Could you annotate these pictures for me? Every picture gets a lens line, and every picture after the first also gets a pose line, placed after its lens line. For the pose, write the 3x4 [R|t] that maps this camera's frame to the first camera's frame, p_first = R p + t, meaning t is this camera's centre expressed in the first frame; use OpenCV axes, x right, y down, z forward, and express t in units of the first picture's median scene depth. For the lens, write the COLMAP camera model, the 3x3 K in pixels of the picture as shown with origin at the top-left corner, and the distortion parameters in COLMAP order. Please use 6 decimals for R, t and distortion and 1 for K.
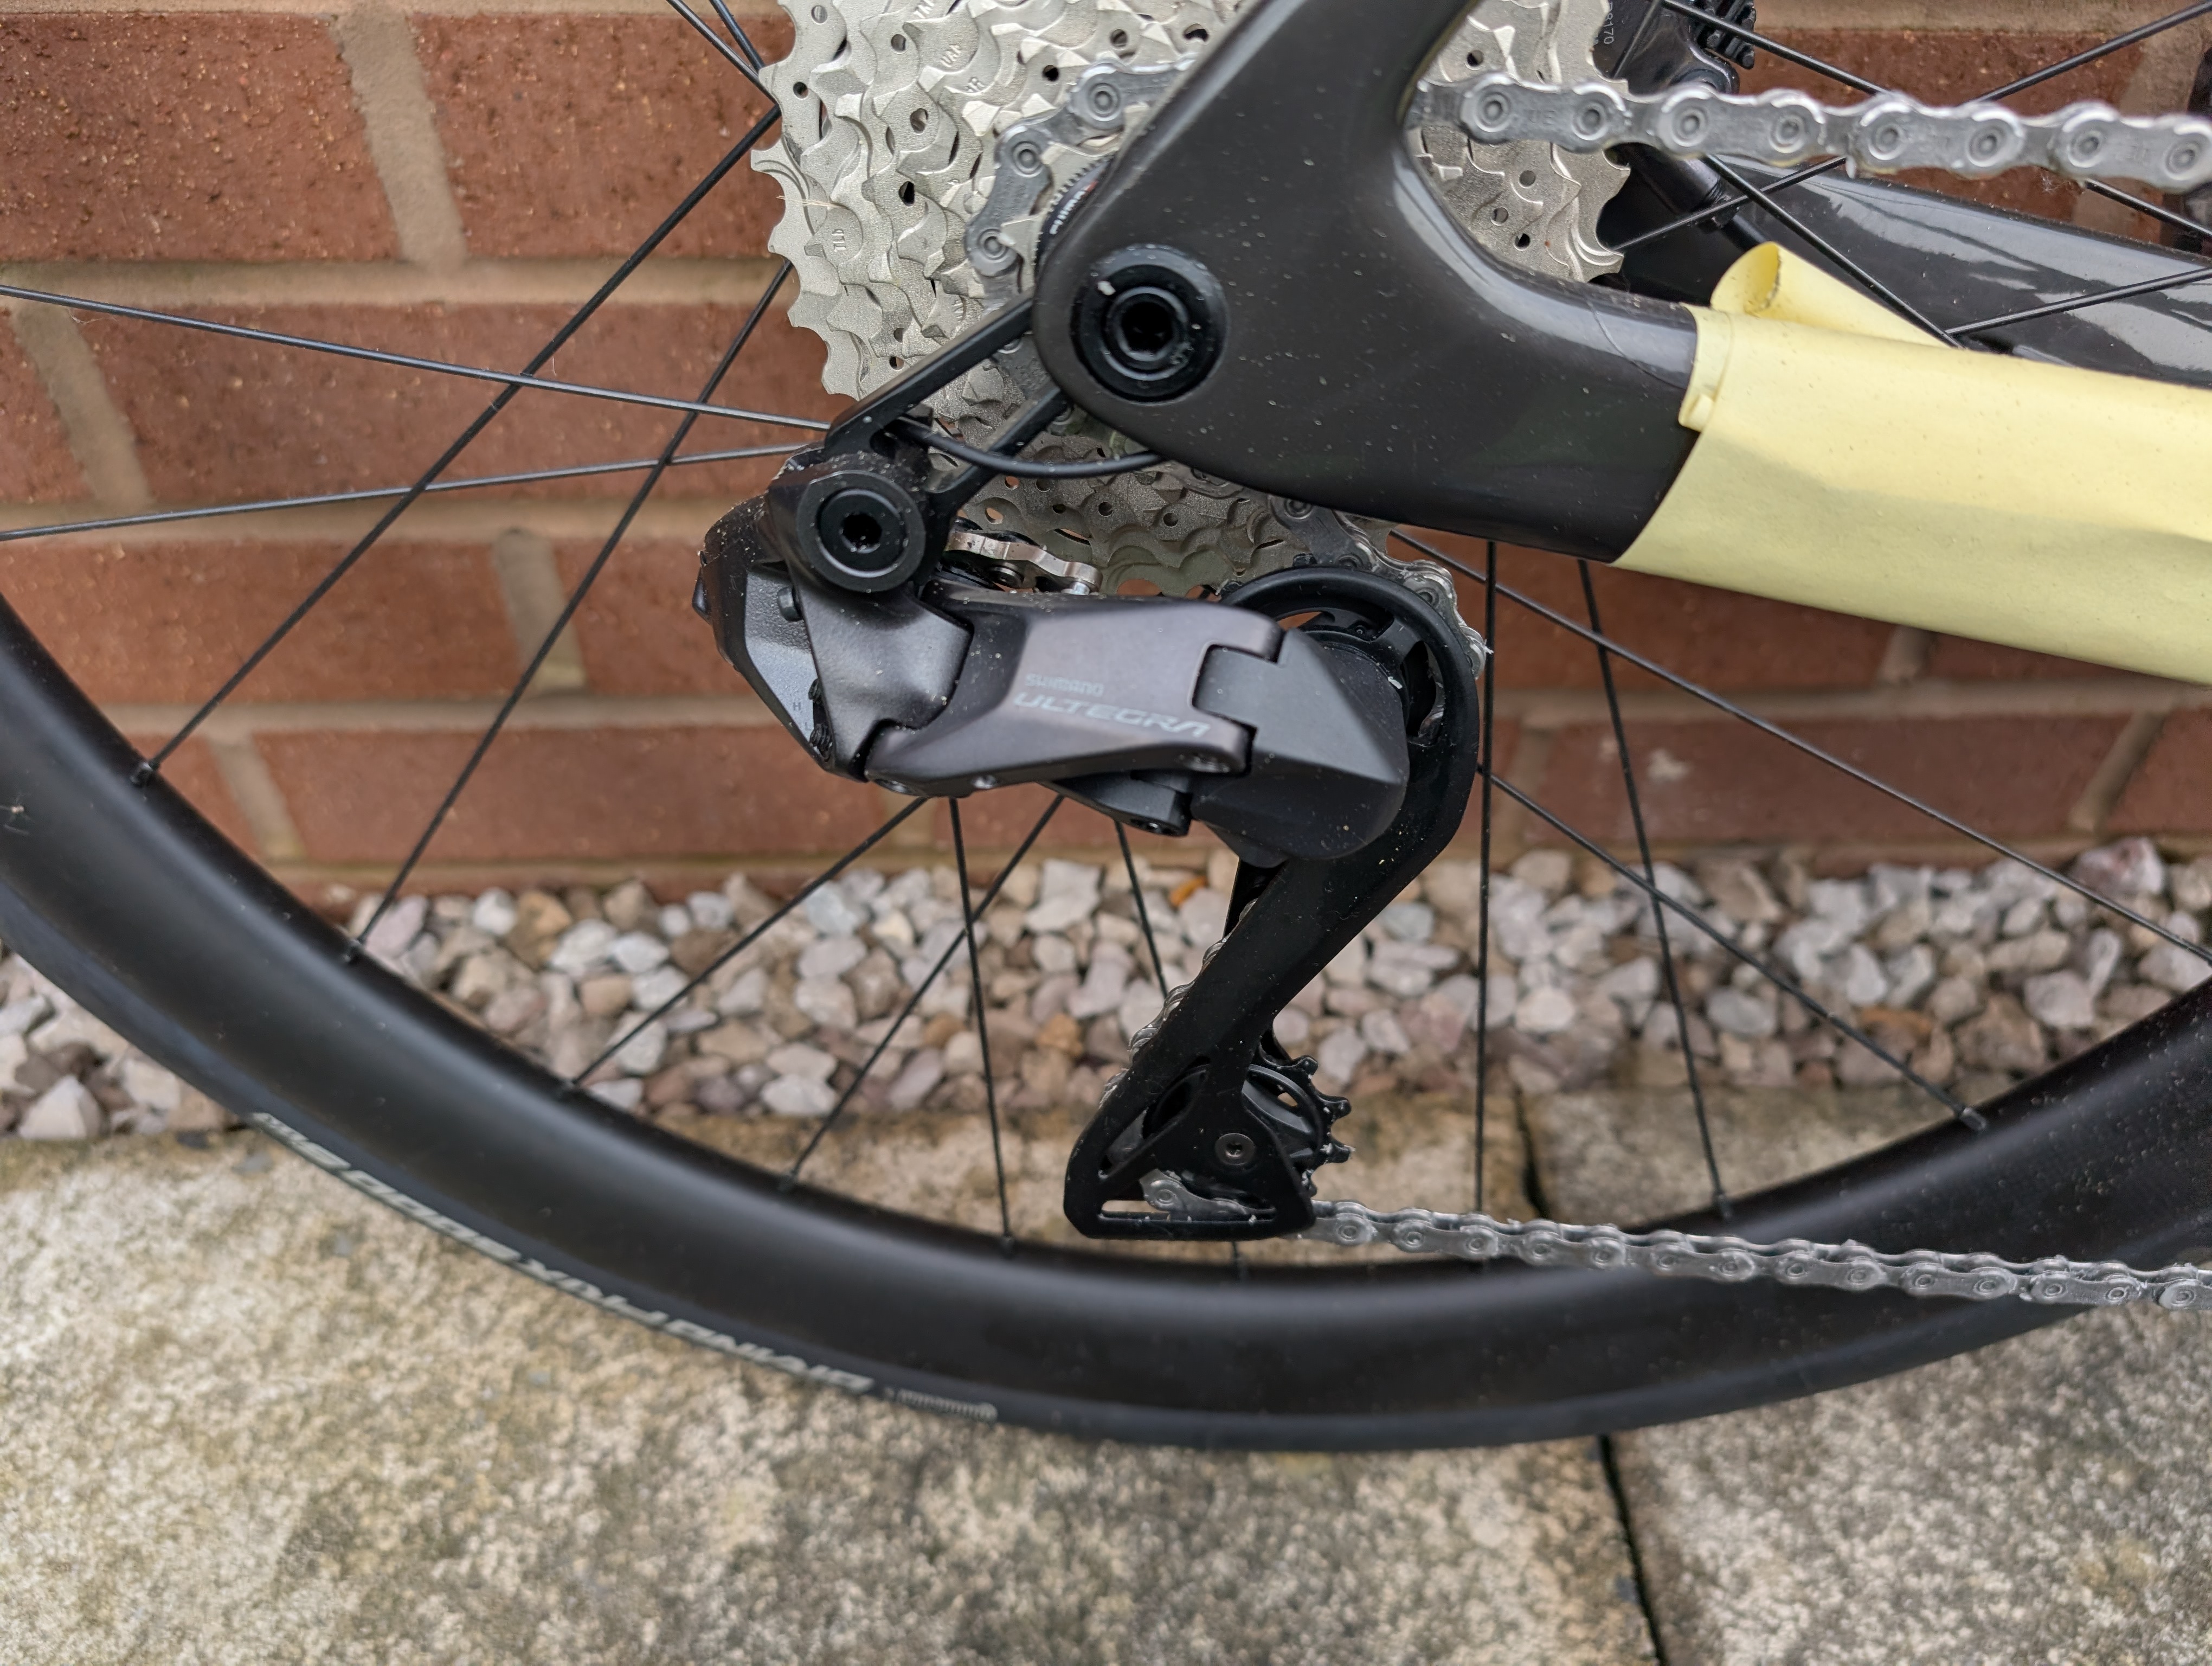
lens RADIAL K [[1553.9, 0, 1090.4], [0, 1553.9, 840.6], [0, 0, 1]] dist [0.002889, -0.006777]
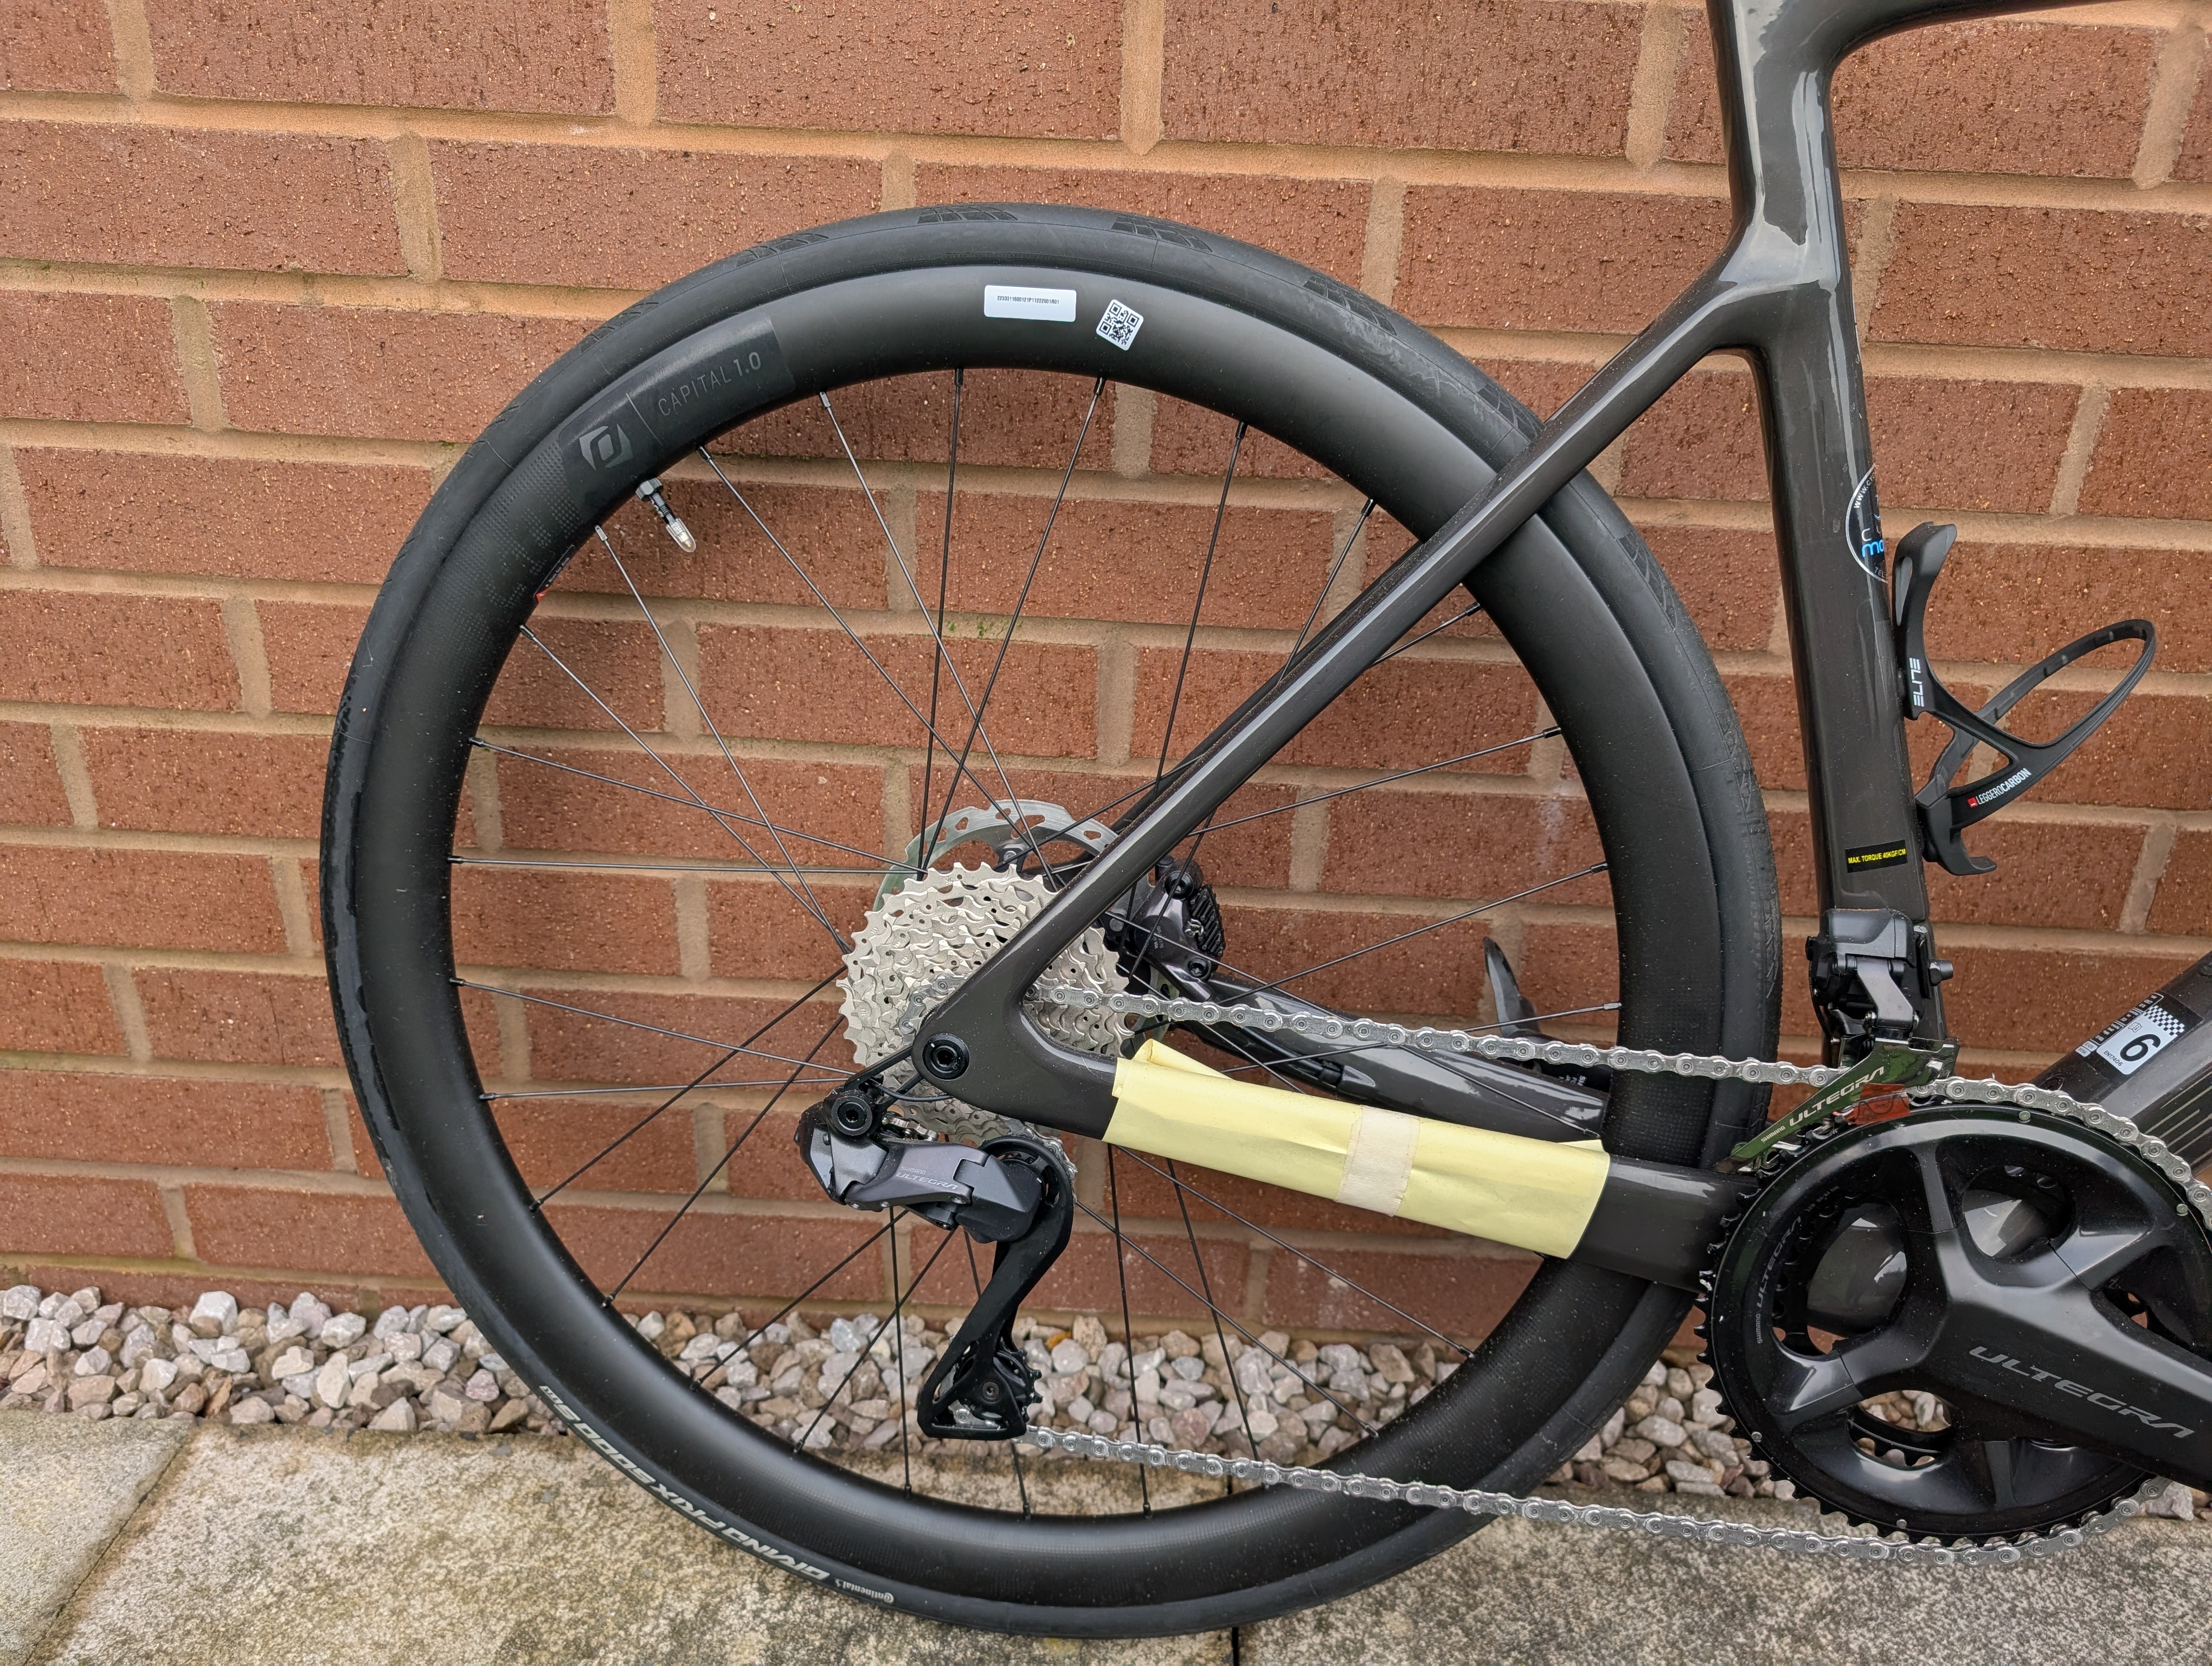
lens RADIAL K [[1553.9, 0, 1104.4], [0, 1553.9, 856.1], [0, 0, 1]] dist [0.002889, -0.006777]
pose [[0.996879, 0.049008, -0.061890, 0.245279], [-0.068050, 0.930855, -0.358995, 0.186674], [0.040017, 0.362086, 0.931285, -0.961739]]
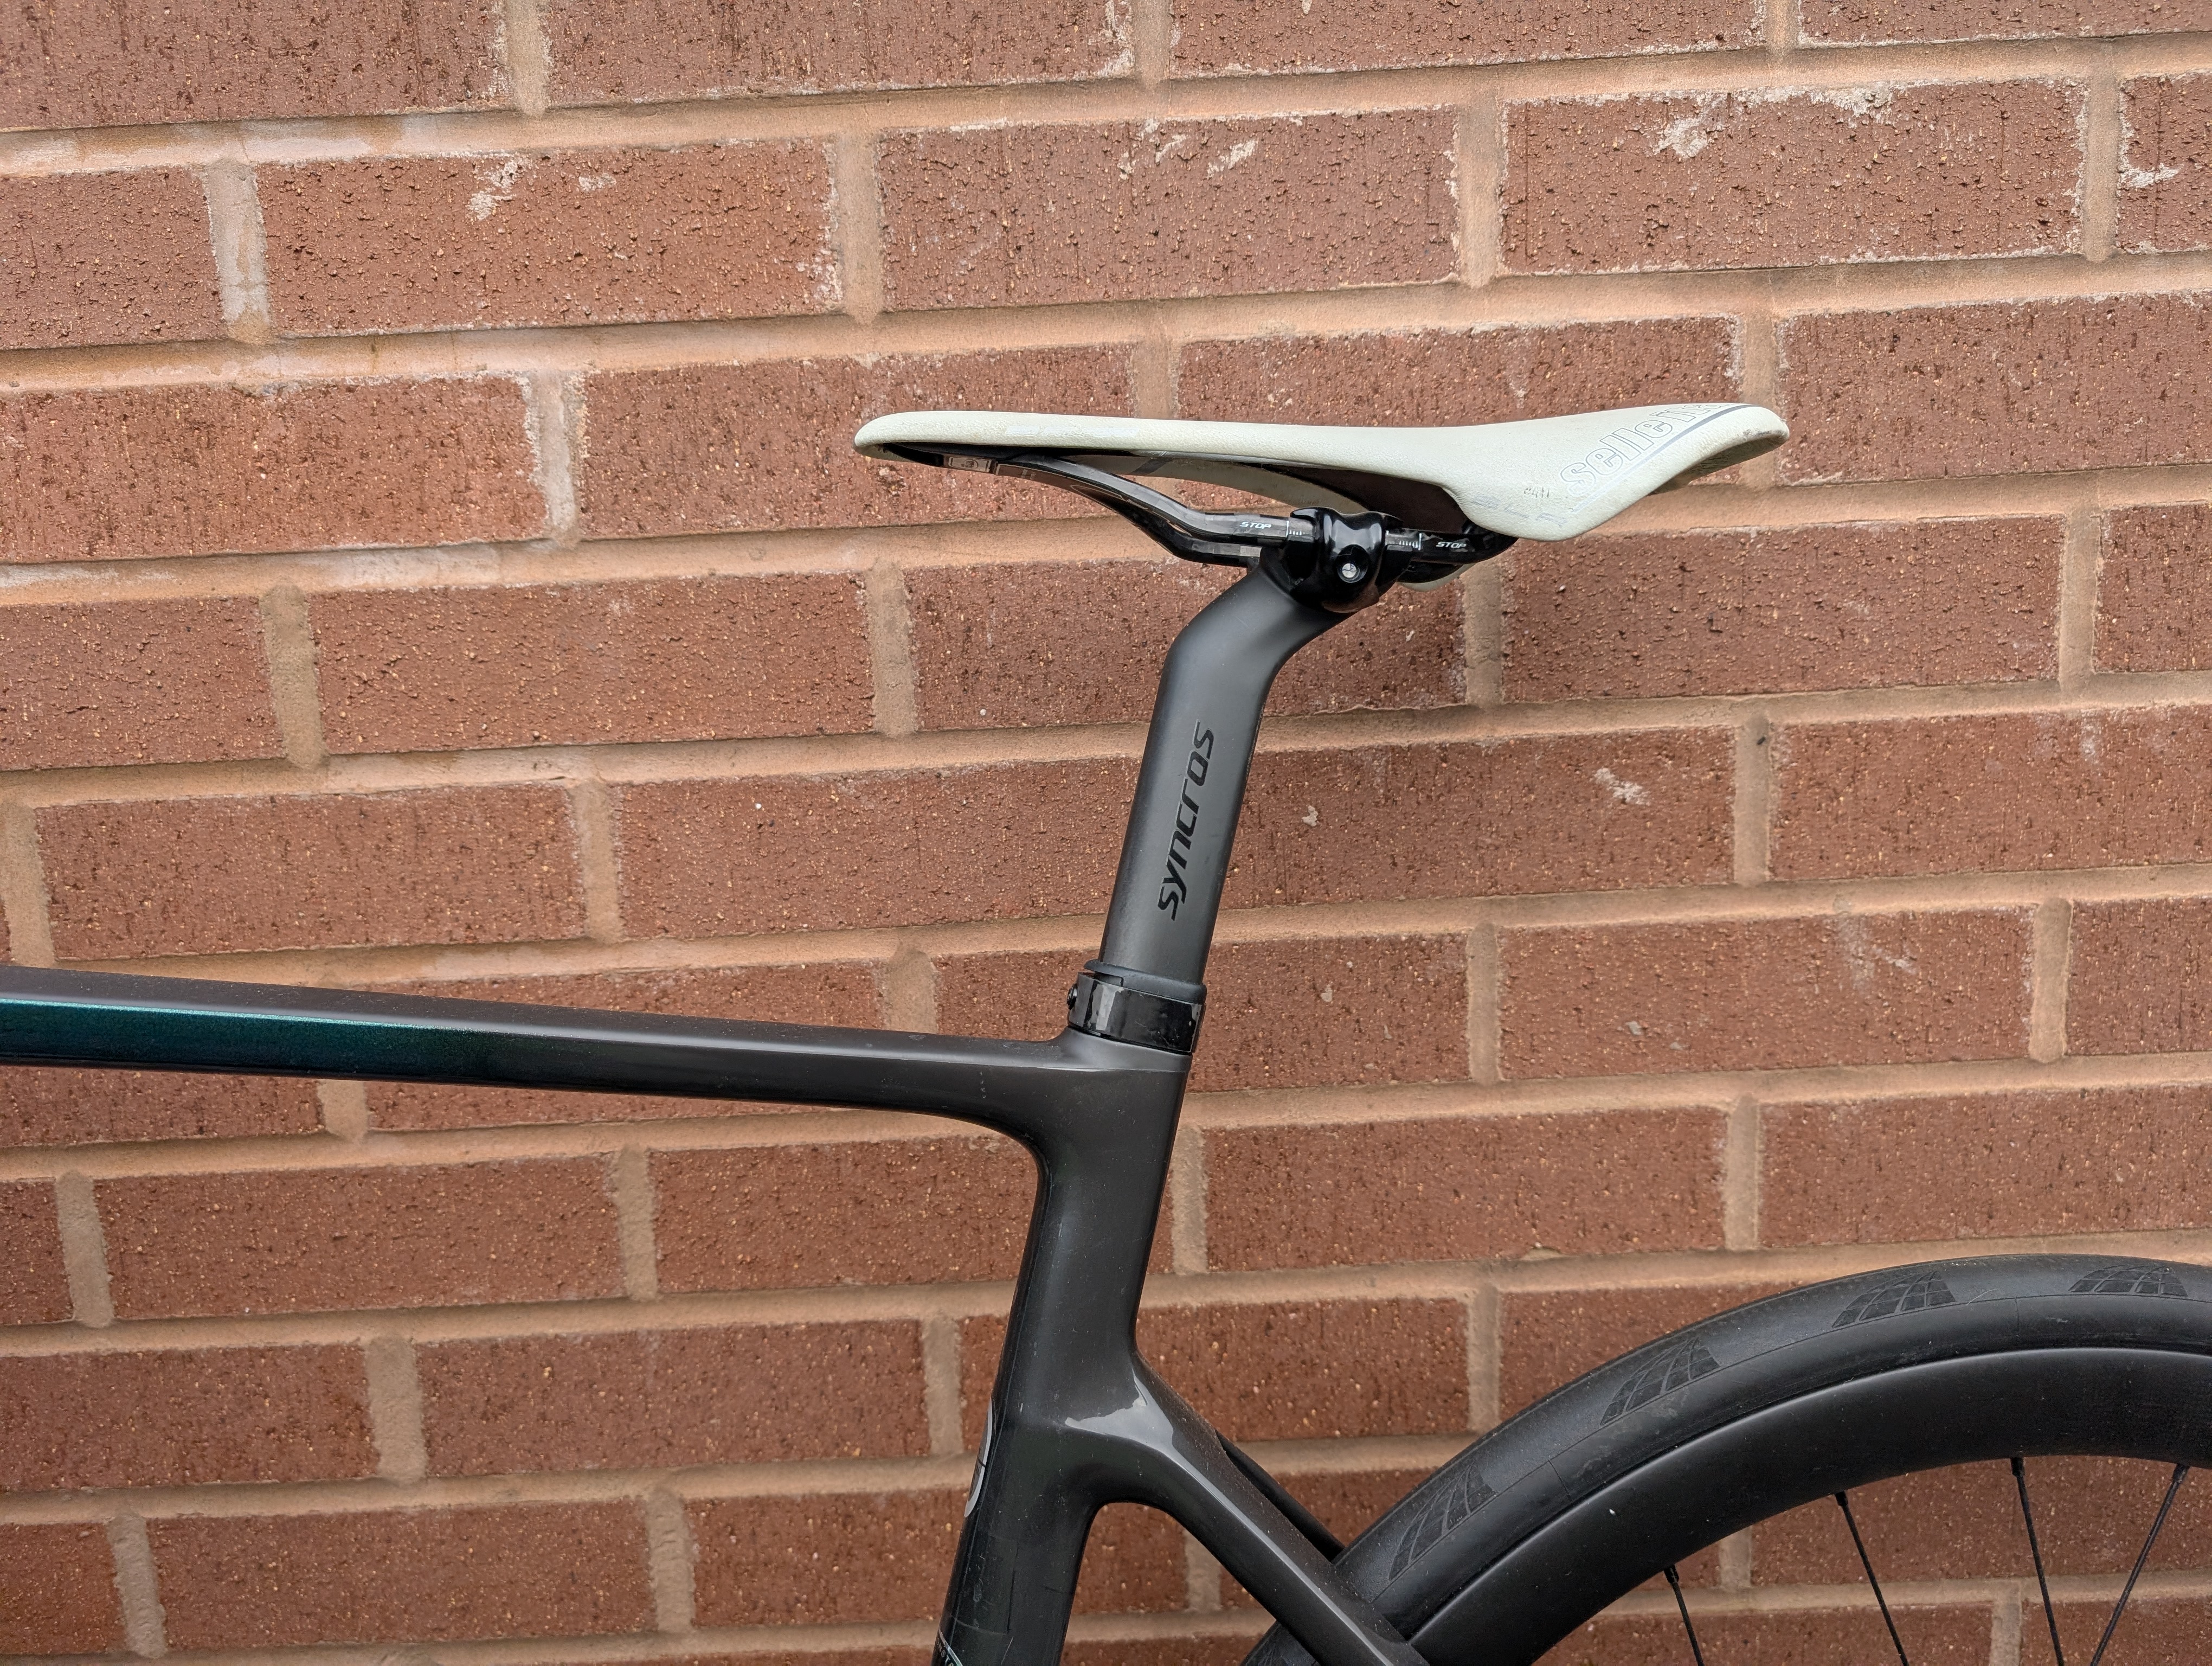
lens RADIAL K [[1553.9, 0, 1116.0], [0, 1553.9, 840.5], [0, 0, 1]] dist [0.002889, -0.006777]
pose [[0.996794, -0.056273, -0.056885, 1.434988], [0.012957, 0.815052, -0.579243, -0.469017], [0.078960, 0.576649, 0.813167, -0.961102]]
